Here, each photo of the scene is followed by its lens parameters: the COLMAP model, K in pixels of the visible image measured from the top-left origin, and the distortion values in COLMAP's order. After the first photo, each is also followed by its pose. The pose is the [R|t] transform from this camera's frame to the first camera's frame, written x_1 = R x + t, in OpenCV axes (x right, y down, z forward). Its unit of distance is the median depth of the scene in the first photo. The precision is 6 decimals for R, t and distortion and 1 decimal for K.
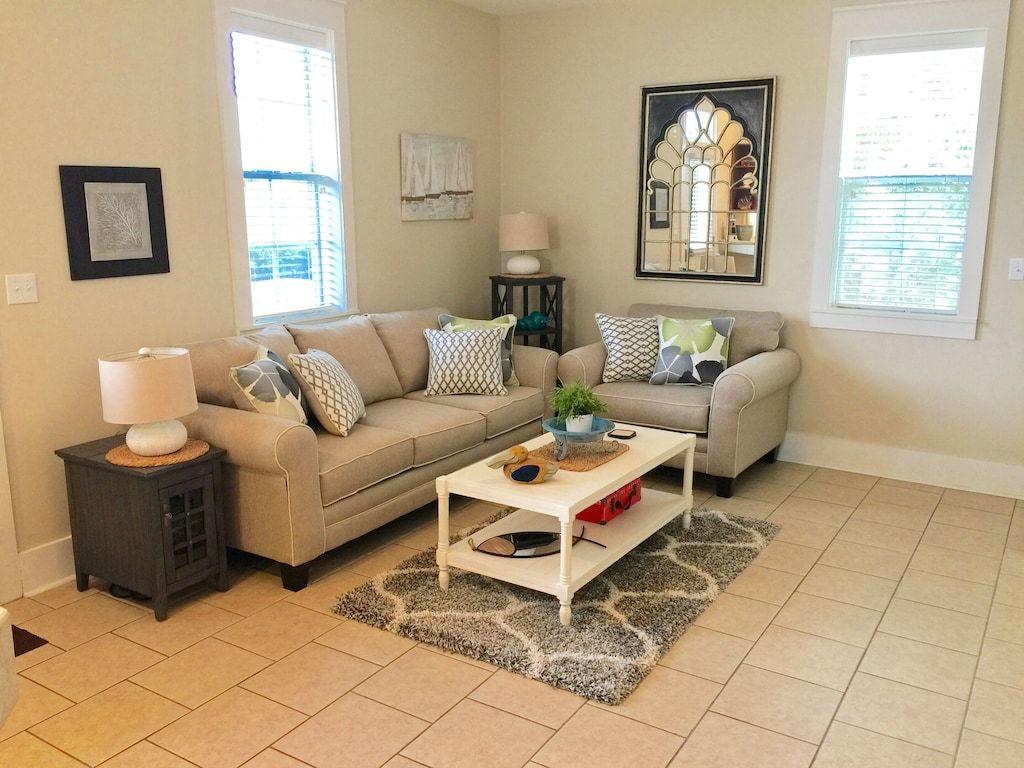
lens RADIAL K [[886.4, 0, 512.0], [0, 886.4, 384.0], [0, 0, 1]] dist [0.106730, -0.137958]
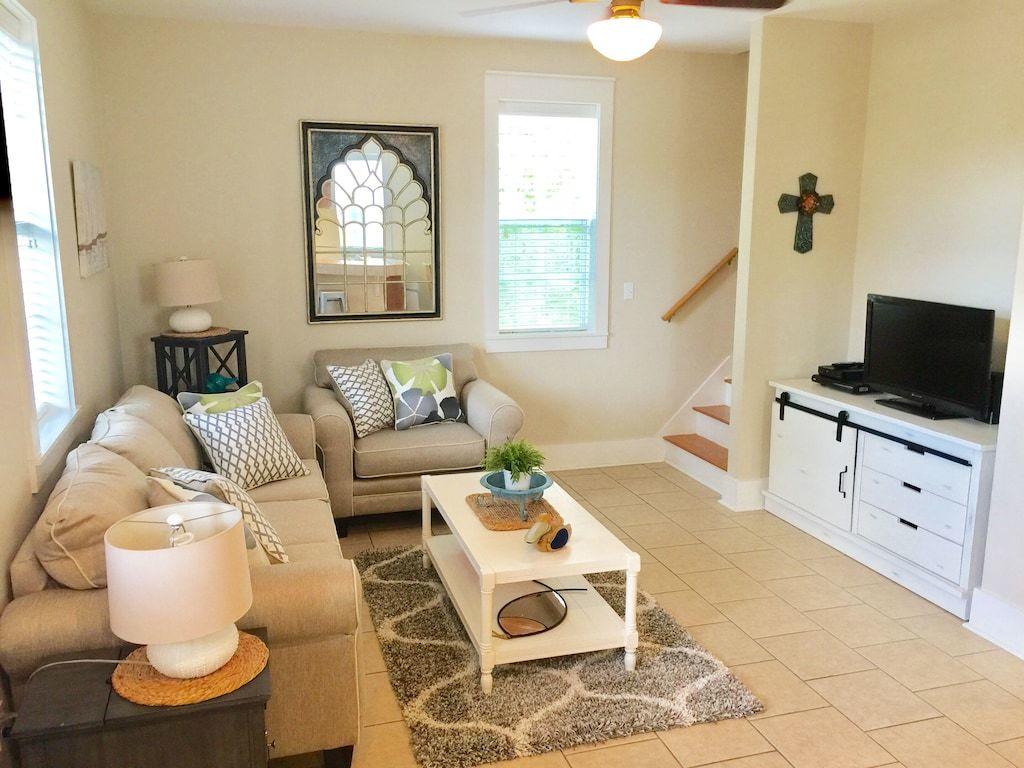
lens RADIAL K [[886.4, 0, 512.0], [0, 886.4, 384.0], [0, 0, 1]] dist [0.106730, -0.137958]
pose [[0.649037, -0.148494, 0.746124, -0.486055], [0.156611, 0.985838, 0.059970, -0.089627], [-0.744463, 0.077928, 0.663101, 0.258075]]
